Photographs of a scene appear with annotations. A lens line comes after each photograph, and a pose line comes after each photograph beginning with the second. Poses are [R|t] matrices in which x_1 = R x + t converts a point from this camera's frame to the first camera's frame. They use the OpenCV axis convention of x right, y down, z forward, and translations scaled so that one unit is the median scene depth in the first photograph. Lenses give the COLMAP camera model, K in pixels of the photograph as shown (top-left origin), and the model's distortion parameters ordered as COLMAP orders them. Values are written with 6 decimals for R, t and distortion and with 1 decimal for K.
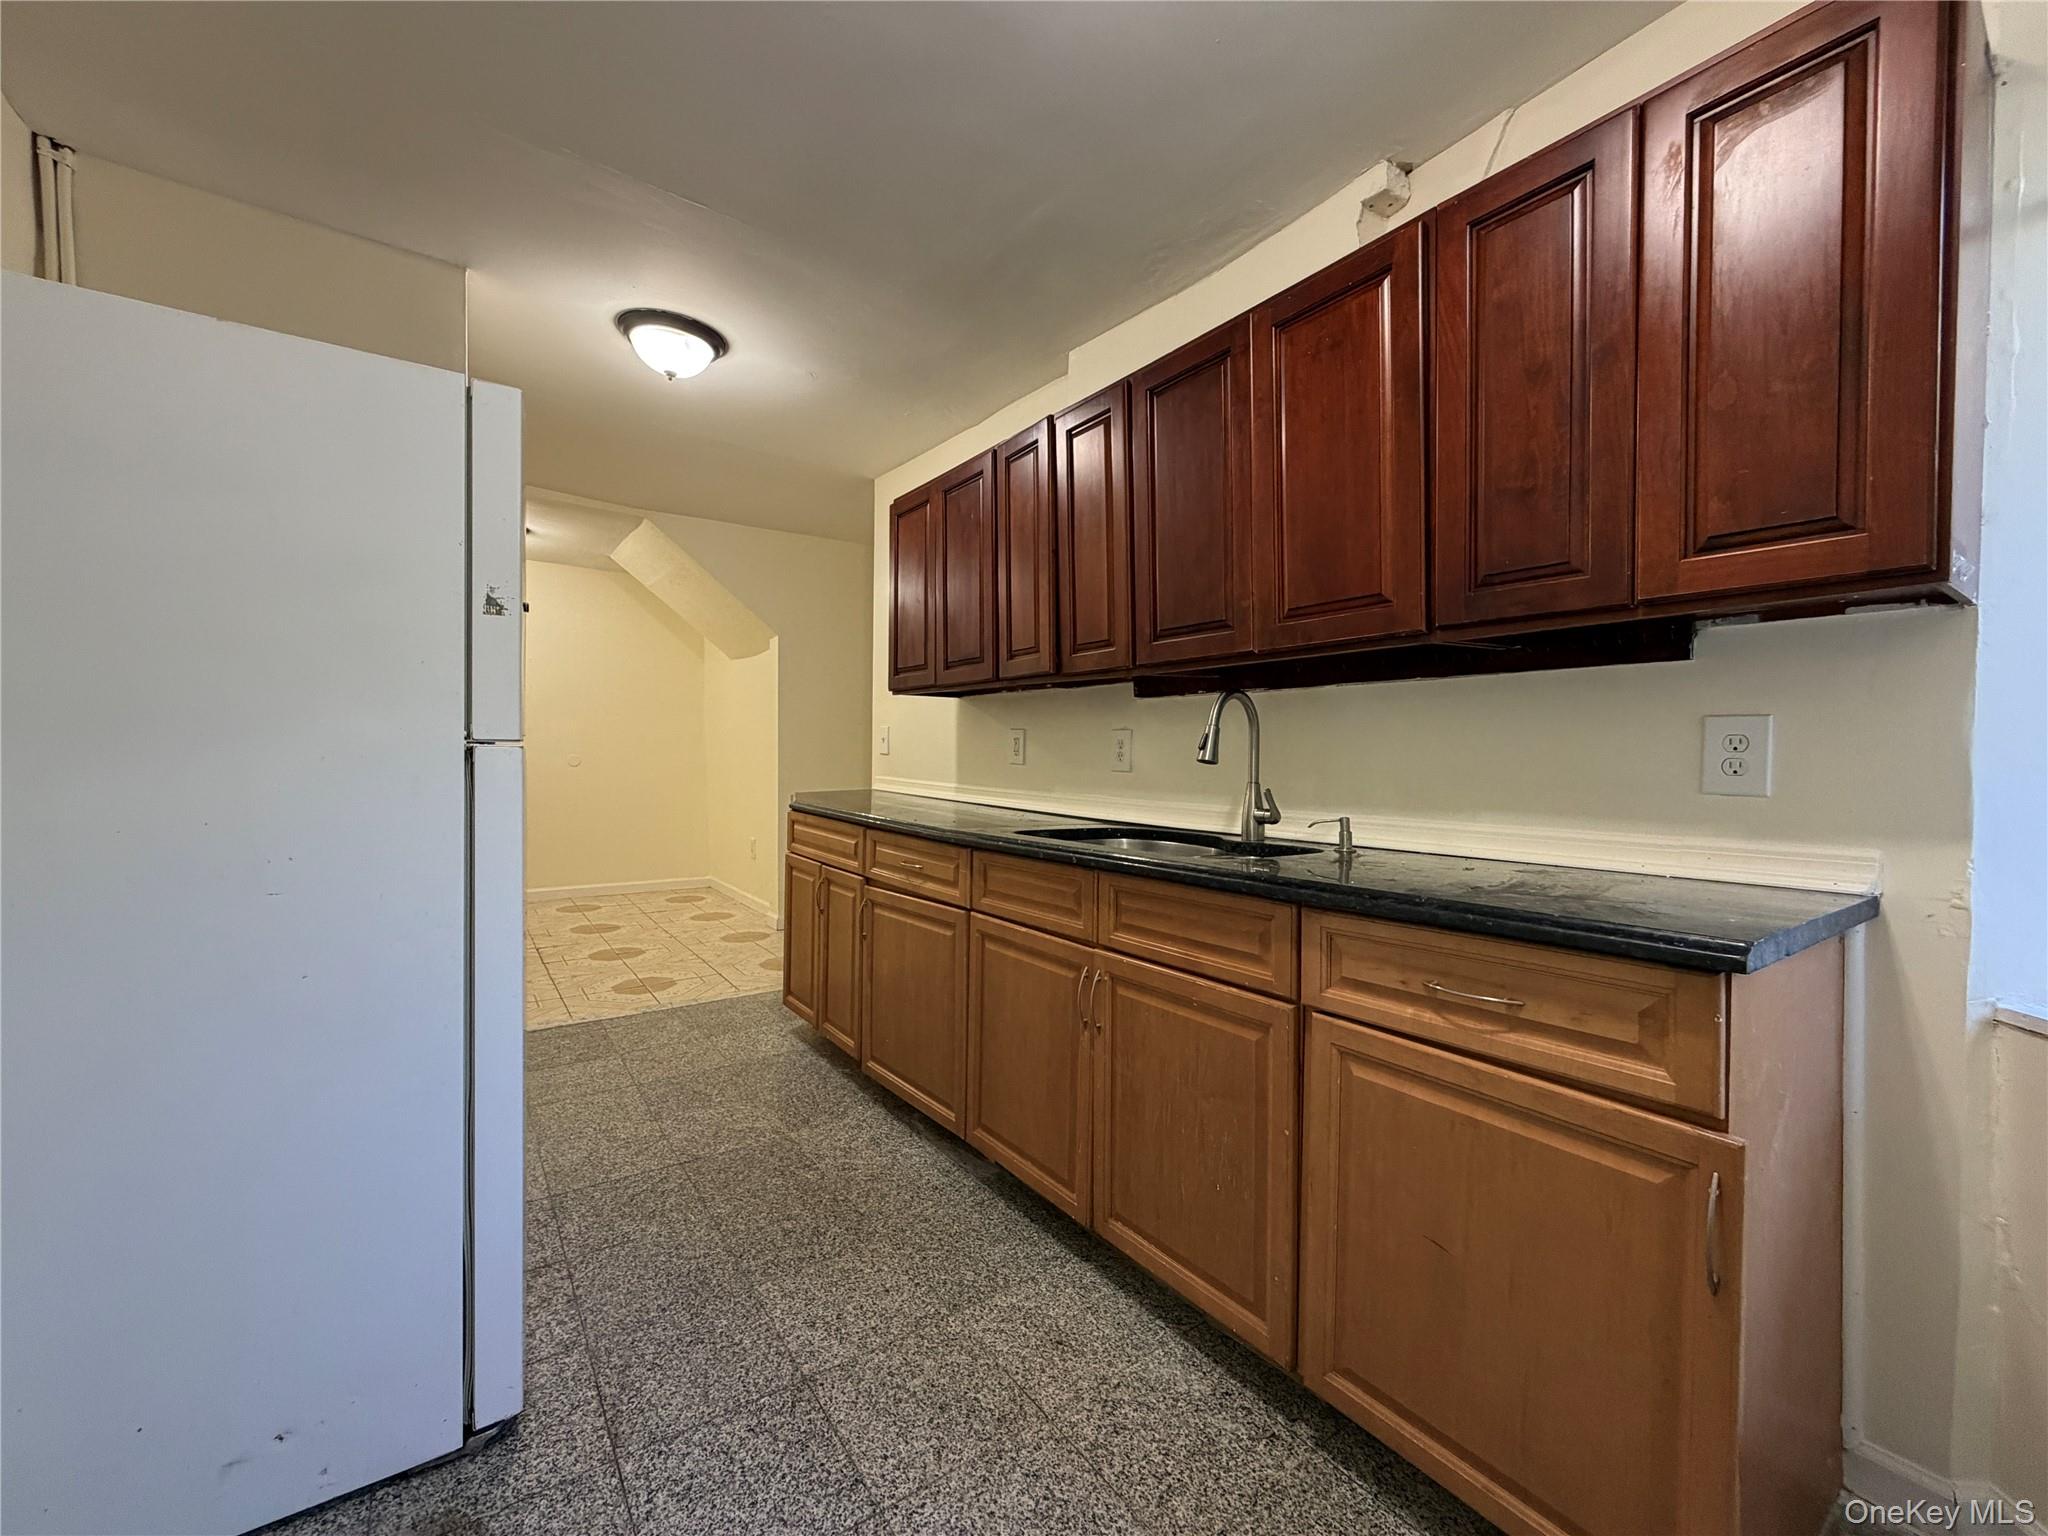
lens RADIAL K [[816.3, 0, 1018.8], [0, 816.3, 769.8], [0, 0, 1]] dist [-0.000406, -0.000166]
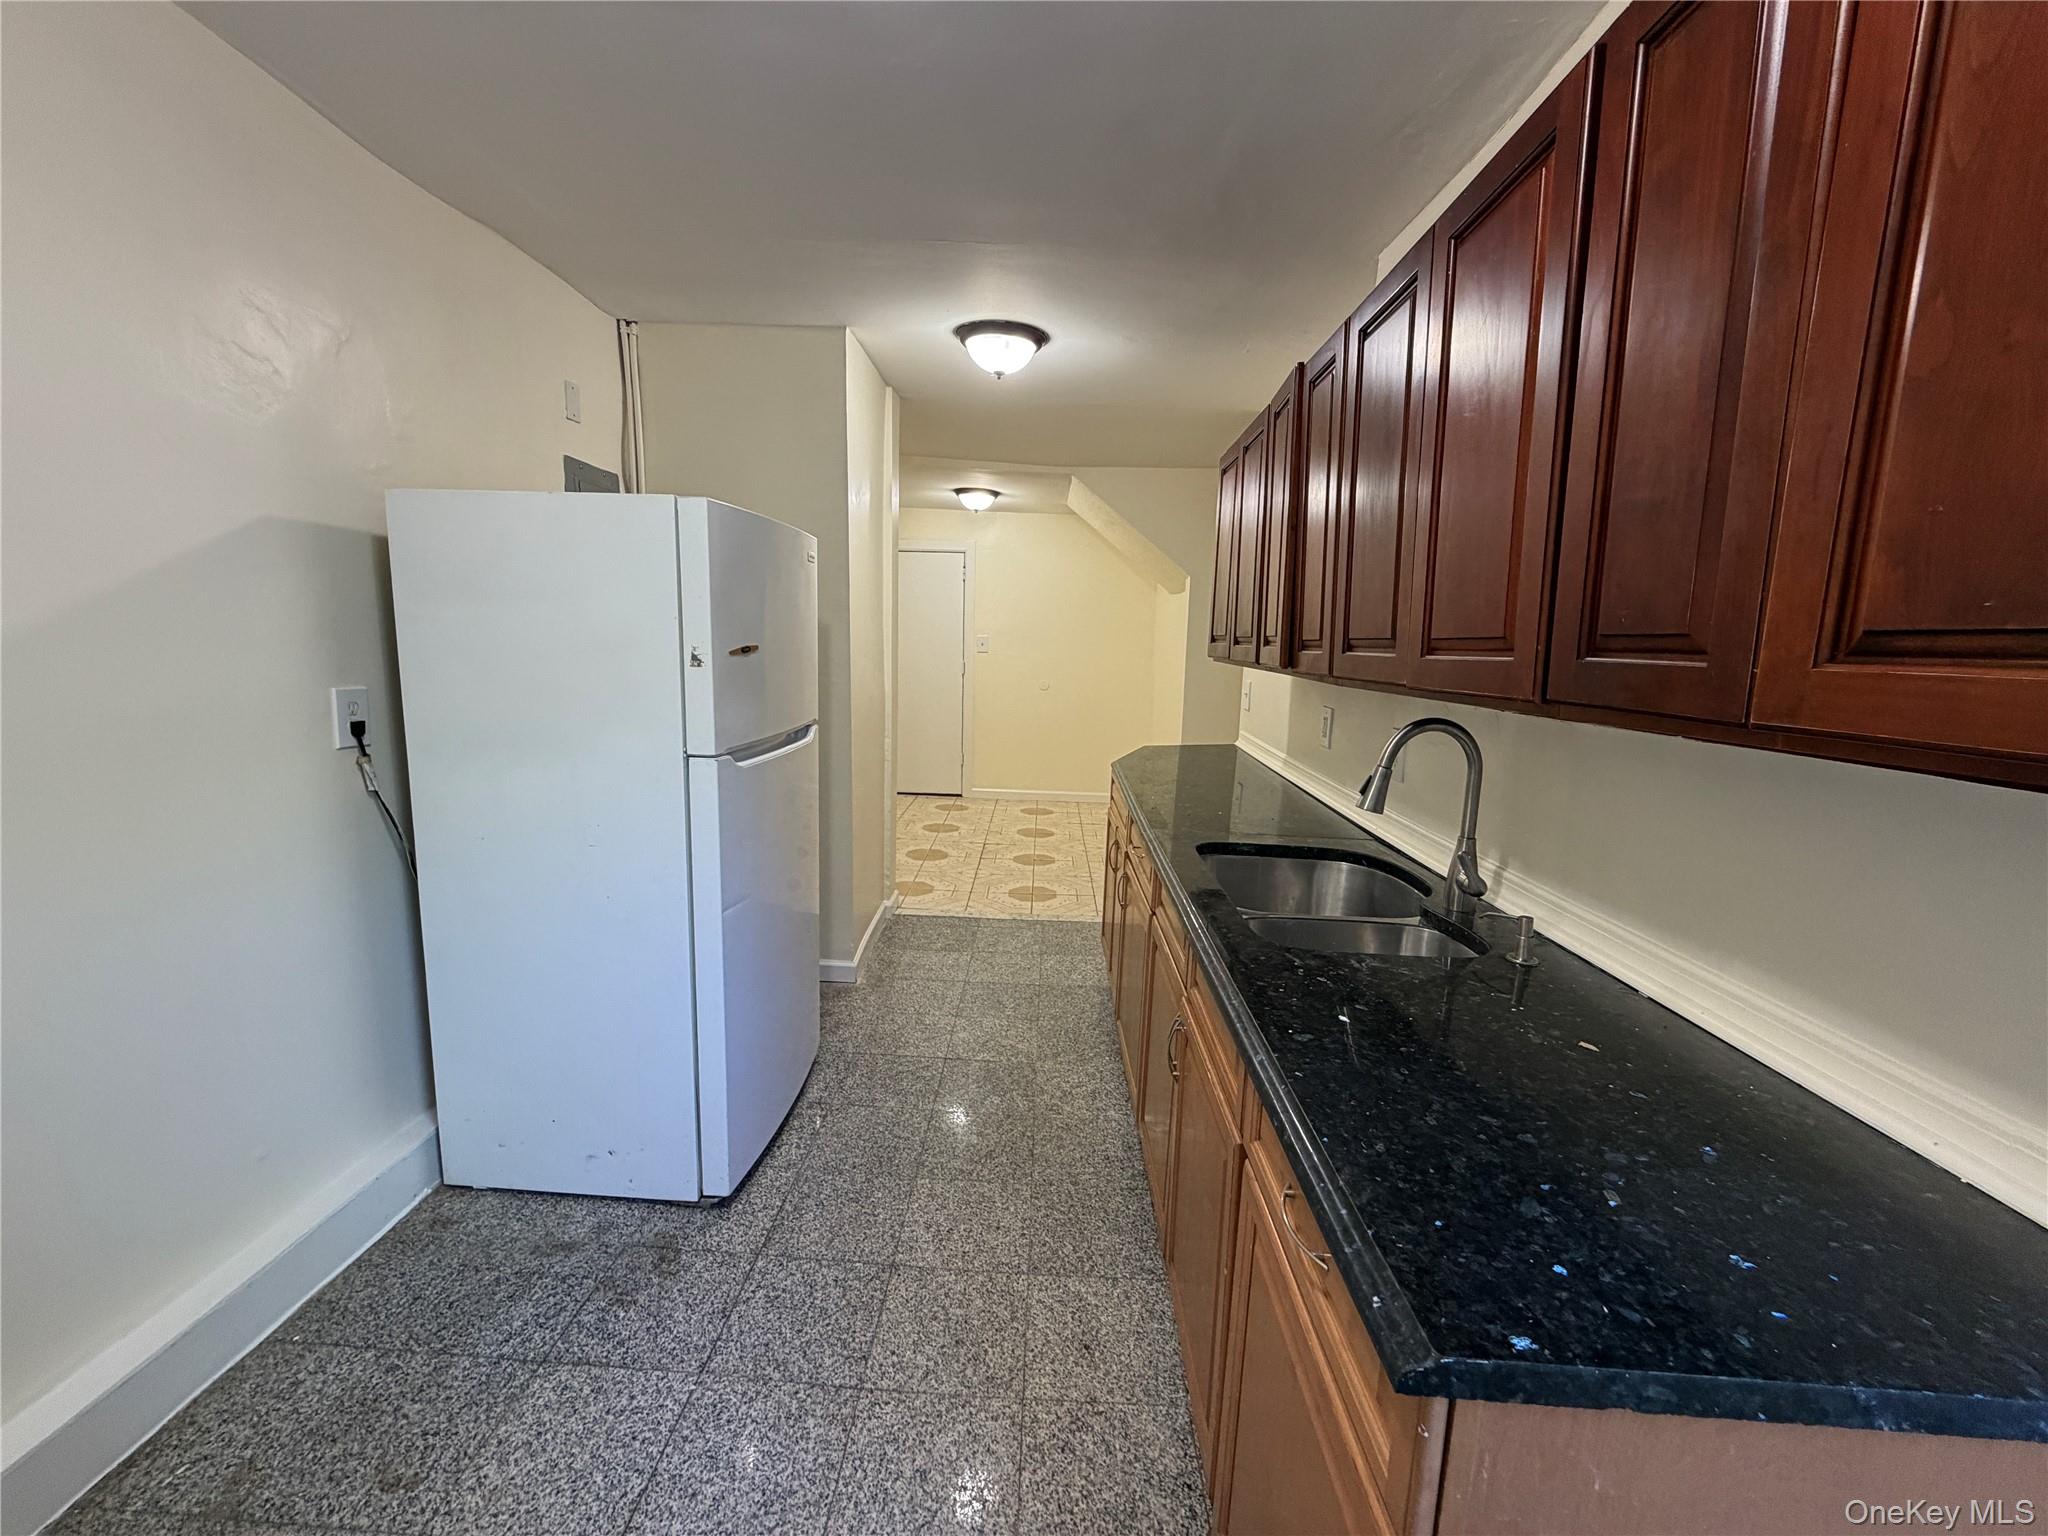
lens RADIAL K [[816.3, 0, 1018.8], [0, 816.3, 769.8], [0, 0, 1]] dist [-0.000406, -0.000166]
pose [[0.790155, 0.108937, -0.603148, 0.449259], [-0.032654, 0.990163, 0.136058, -0.151808], [0.612037, -0.087812, 0.785939, 0.149263]]
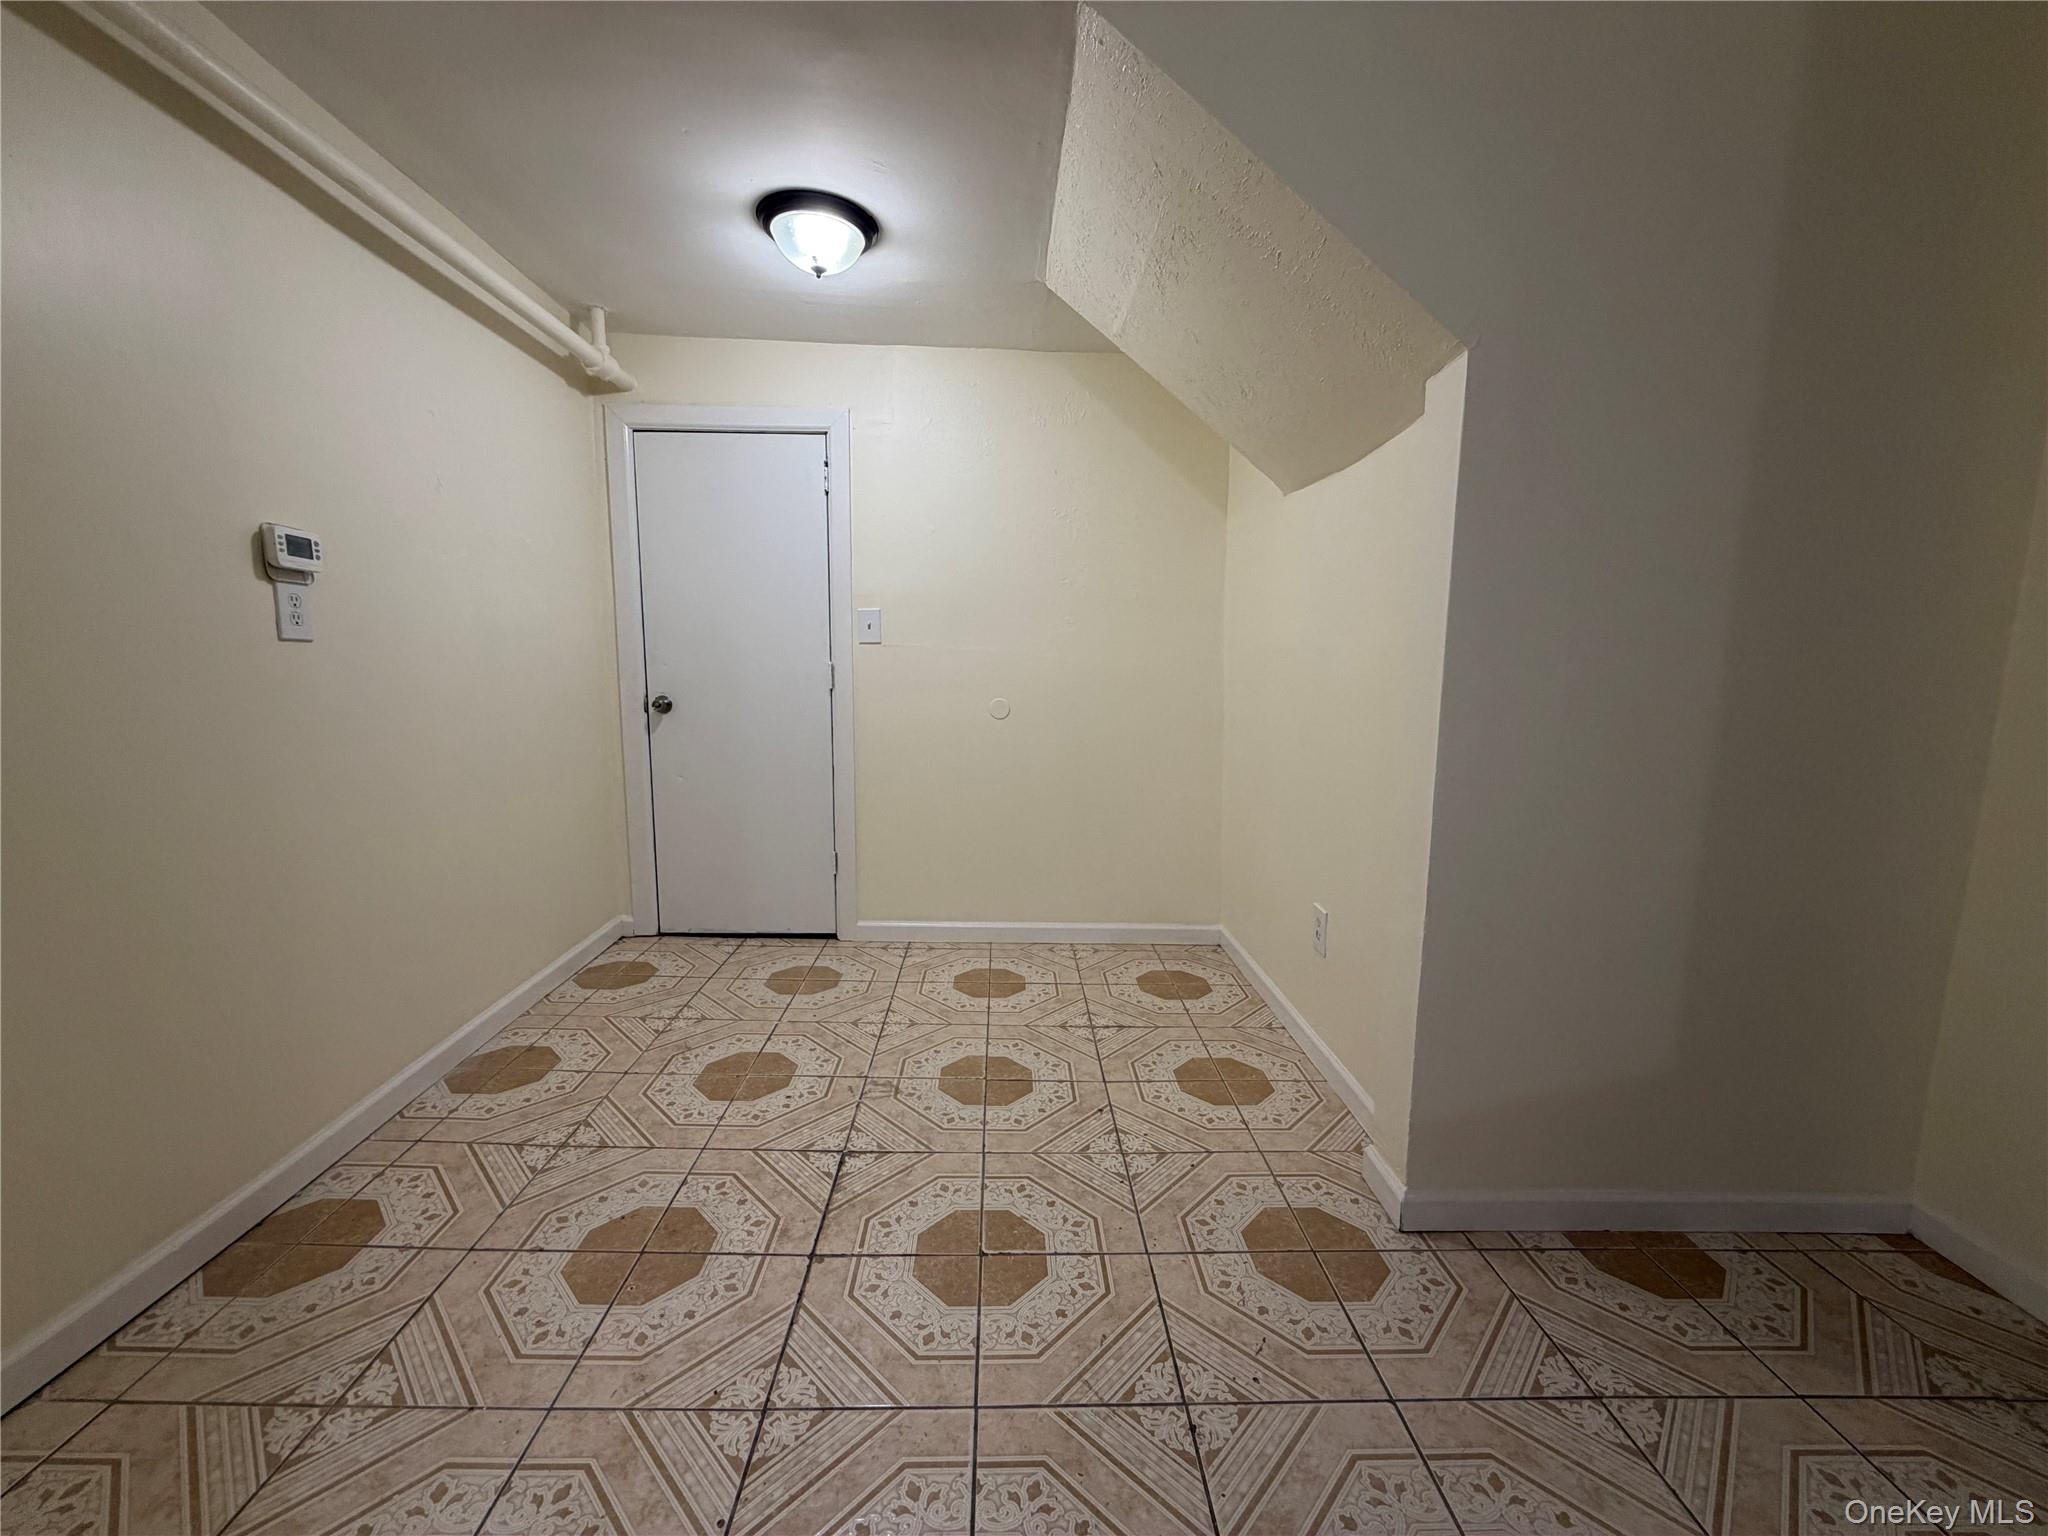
lens RADIAL K [[816.3, 0, 1018.8], [0, 816.3, 769.8], [0, 0, 1]] dist [-0.000406, -0.000166]
pose [[0.823495, 0.078131, -0.561918, -0.650551], [-0.013347, 0.992865, 0.118491, -0.111088], [0.567167, -0.090077, 0.818662, 1.669082]]
